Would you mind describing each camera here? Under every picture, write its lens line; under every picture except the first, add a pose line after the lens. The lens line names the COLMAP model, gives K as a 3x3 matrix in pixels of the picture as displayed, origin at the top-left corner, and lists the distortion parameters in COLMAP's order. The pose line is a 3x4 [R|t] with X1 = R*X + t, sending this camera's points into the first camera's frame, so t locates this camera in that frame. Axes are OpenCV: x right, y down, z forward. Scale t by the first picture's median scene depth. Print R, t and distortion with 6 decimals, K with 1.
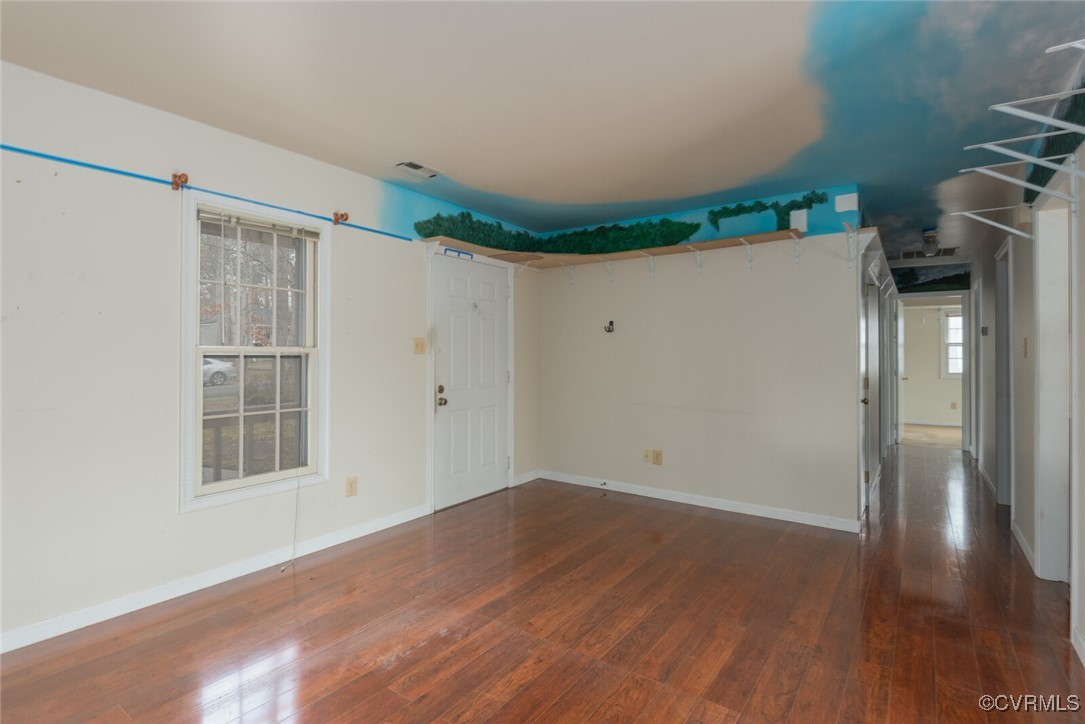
lens RADIAL K [[522.1, 0, 542.1], [0, 522.1, 351.5], [0, 0, 1]] dist [0.018310, -0.000484]
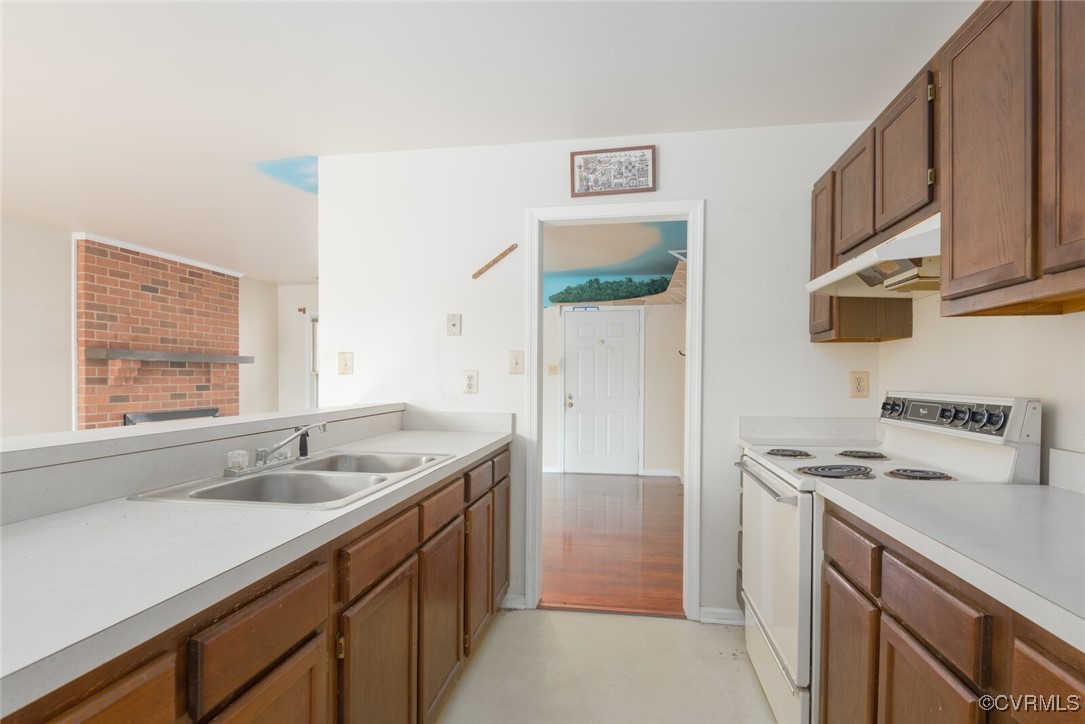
lens RADIAL K [[524.7, 0, 548.3], [0, 524.7, 374.8], [0, 0, 1]] dist [0.000211, -0.000908]
pose [[0.449691, -0.001457, -0.893183, 1.227451], [0.003239, 0.999995, 0.000000, 0.005348], [0.893179, -0.002893, 0.449693, 0.234470]]
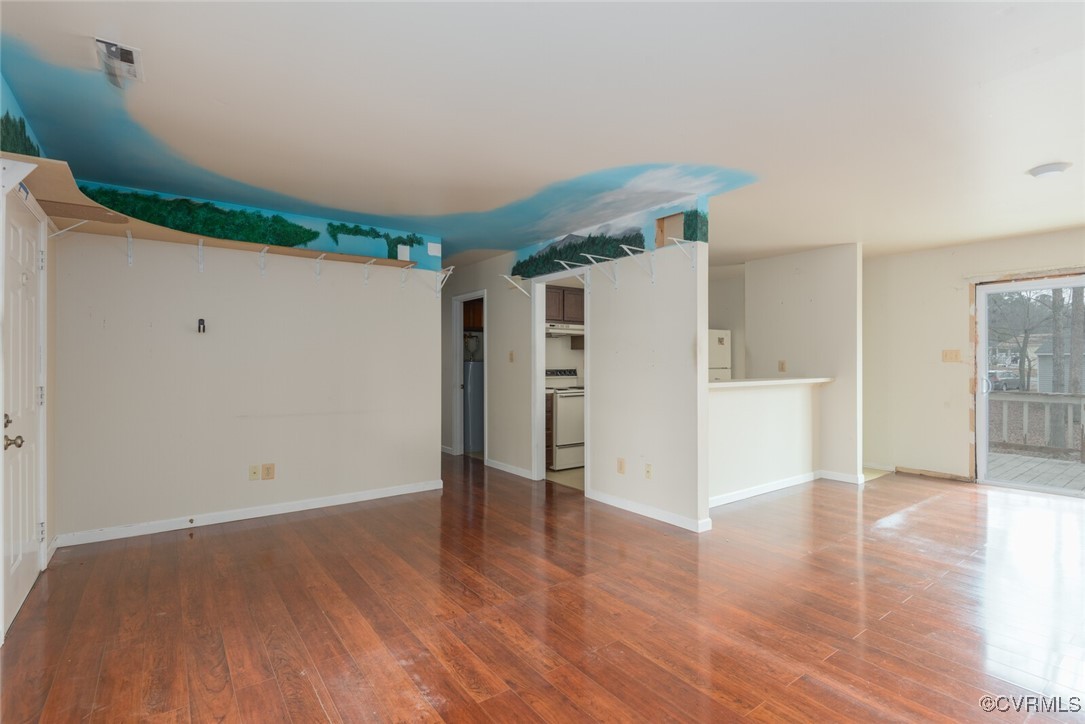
lens RADIAL K [[511.2, 0, 542.5], [0, 511.2, 362.0], [0, 0, 1]] dist [0.026334, -0.022289]
pose [[0.326506, 0.001591, 0.945194, -0.566333], [-0.004390, 0.999990, -0.000167, 0.007807], [-0.945185, -0.004095, 0.326509, 0.289554]]
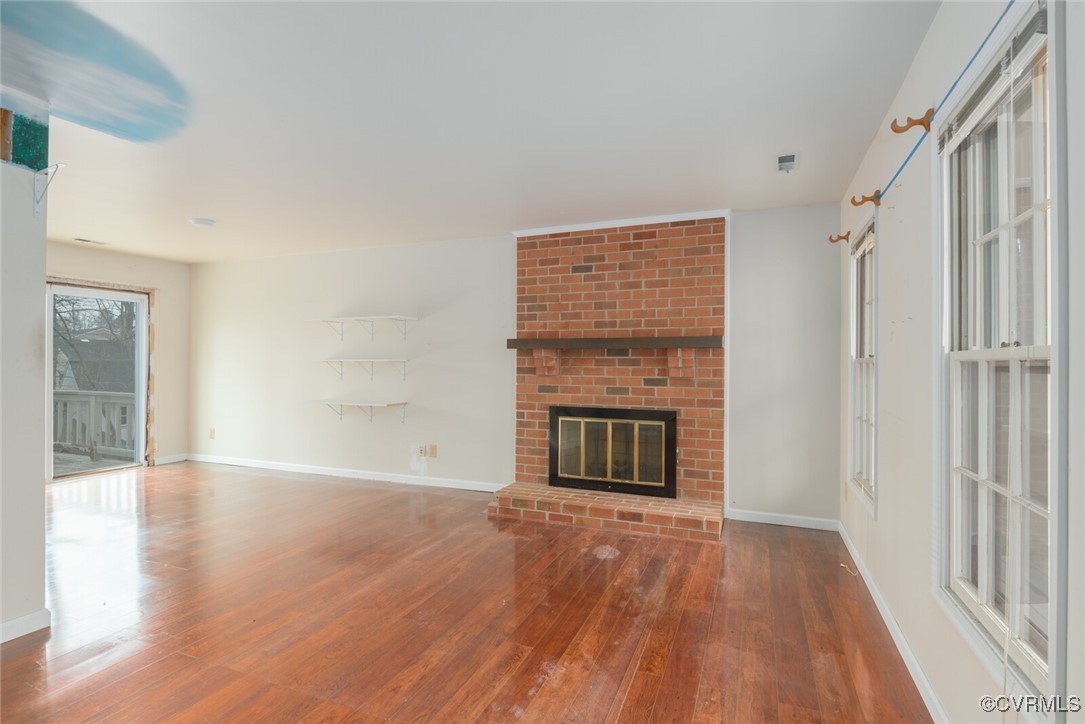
lens RADIAL K [[524.7, 0, 548.3], [0, 524.7, 374.8], [0, 0, 1]] dist [0.000211, -0.000908]
pose [[-0.974289, -0.000883, -0.225299, -0.031872], [-0.004210, 0.999889, 0.014286, 0.008570], [0.225261, 0.014867, -0.974185, 1.054286]]
